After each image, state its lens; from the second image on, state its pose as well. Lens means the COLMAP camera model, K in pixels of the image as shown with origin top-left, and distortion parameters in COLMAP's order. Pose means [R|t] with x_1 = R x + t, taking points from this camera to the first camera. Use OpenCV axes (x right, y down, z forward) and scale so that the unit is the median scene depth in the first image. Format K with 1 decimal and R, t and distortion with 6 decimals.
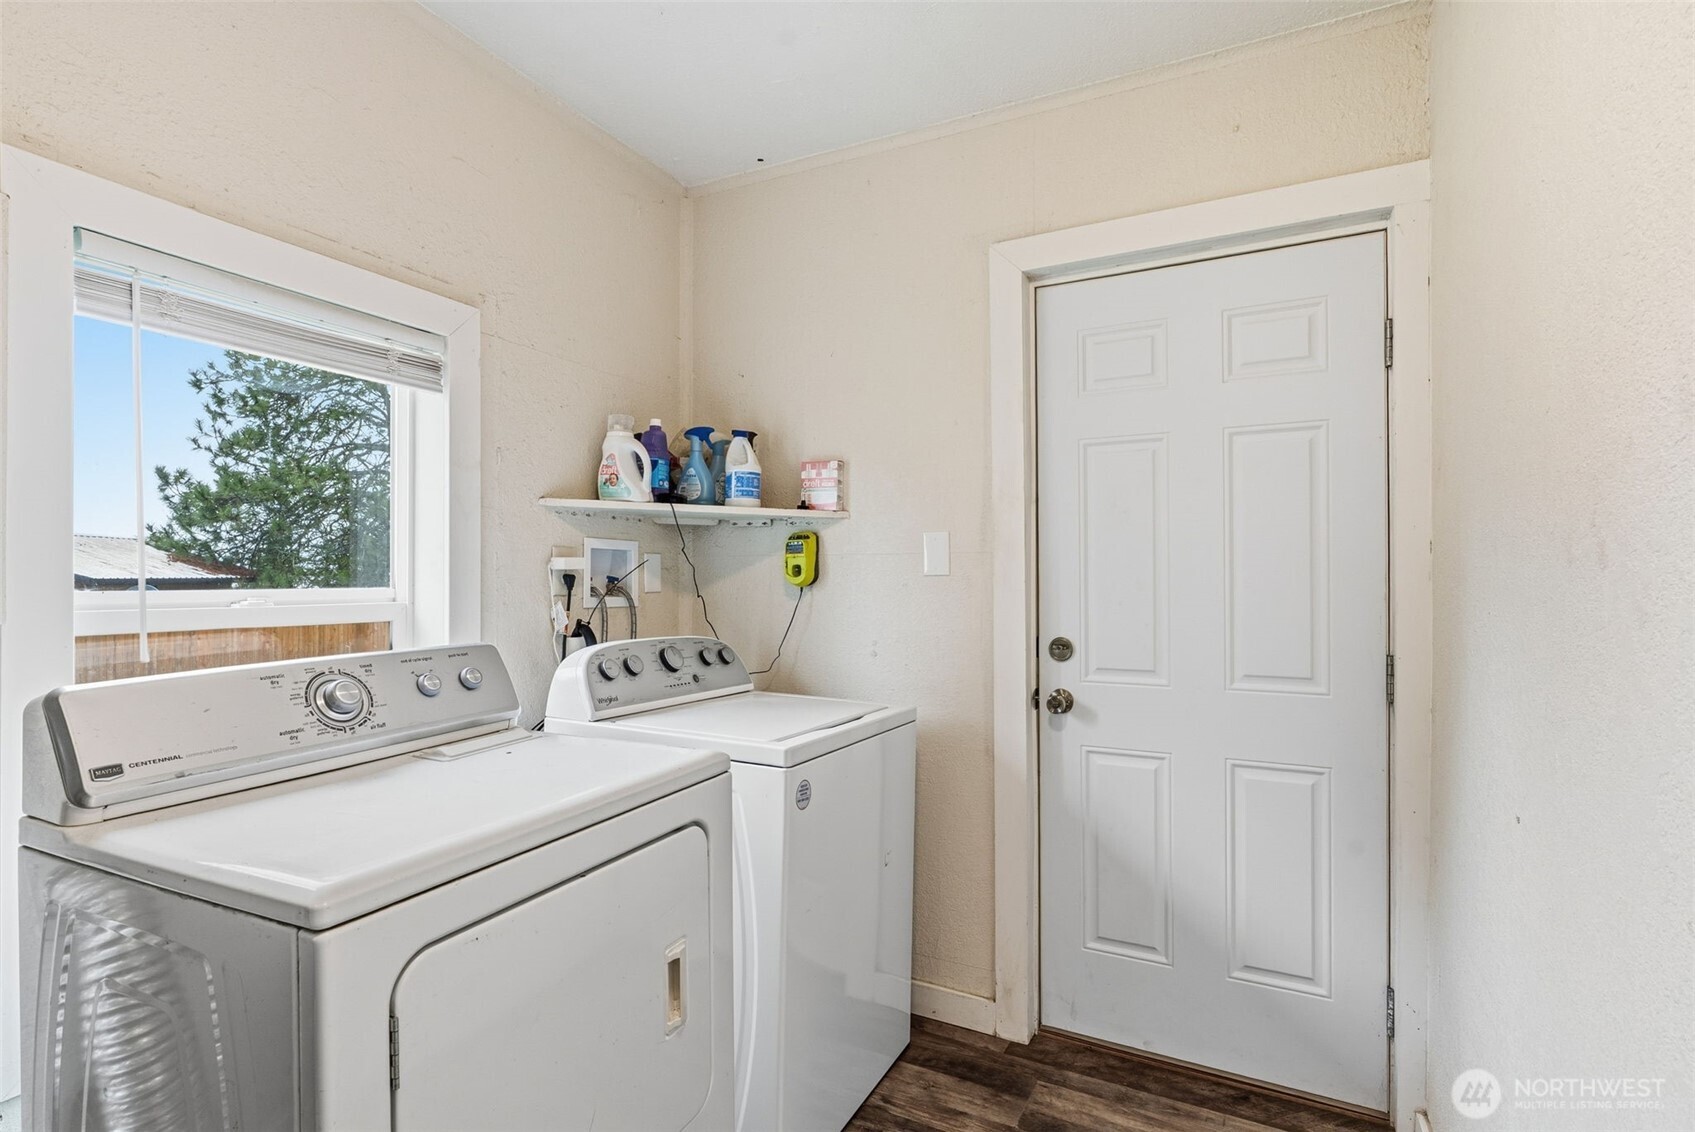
lens RADIAL K [[776.3, 0, 856.7], [0, 776.3, 555.9], [0, 0, 1]] dist [-0.004317, 0.000016]
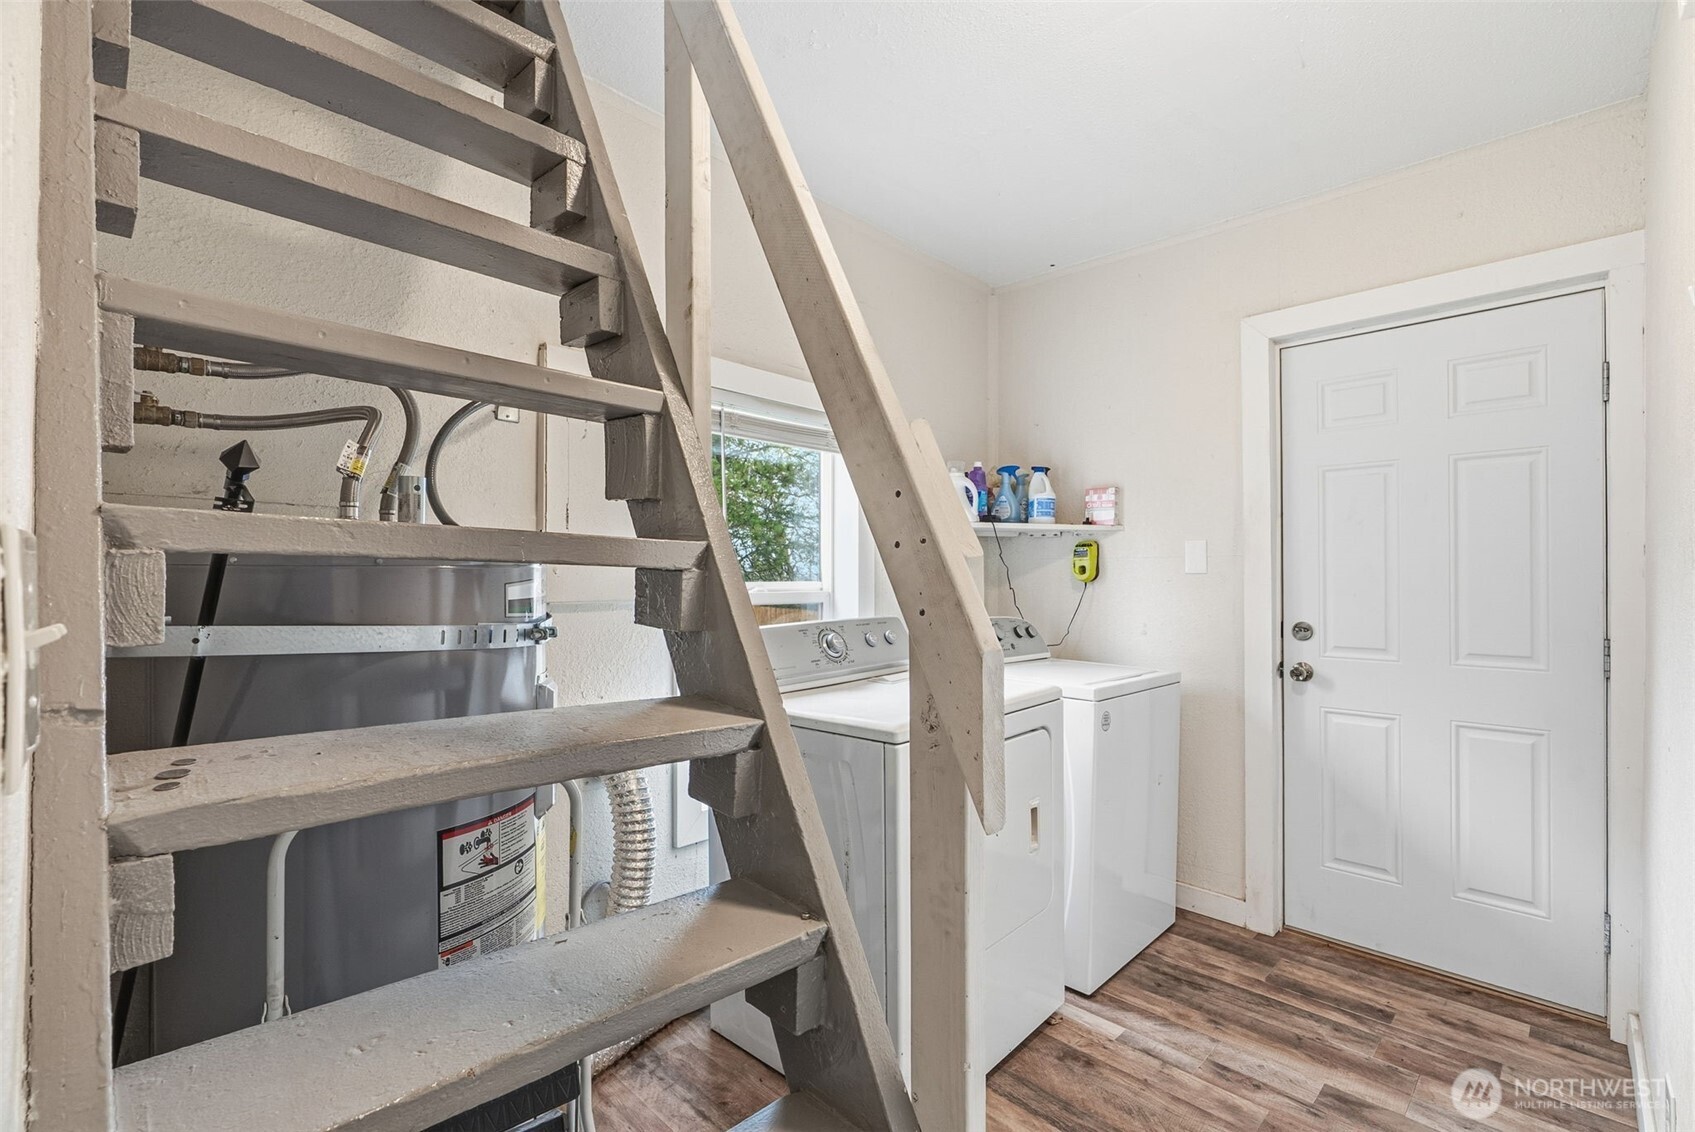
lens RADIAL K [[769.4, 0, 847.5], [0, 769.4, 566.0], [0, 0, 1]] dist [-0.005235, 0.002051]
pose [[0.959107, -0.002611, -0.283032, -0.096250], [0.006781, 0.999882, 0.013753, -0.009535], [0.282962, -0.015110, 0.959012, -0.419793]]
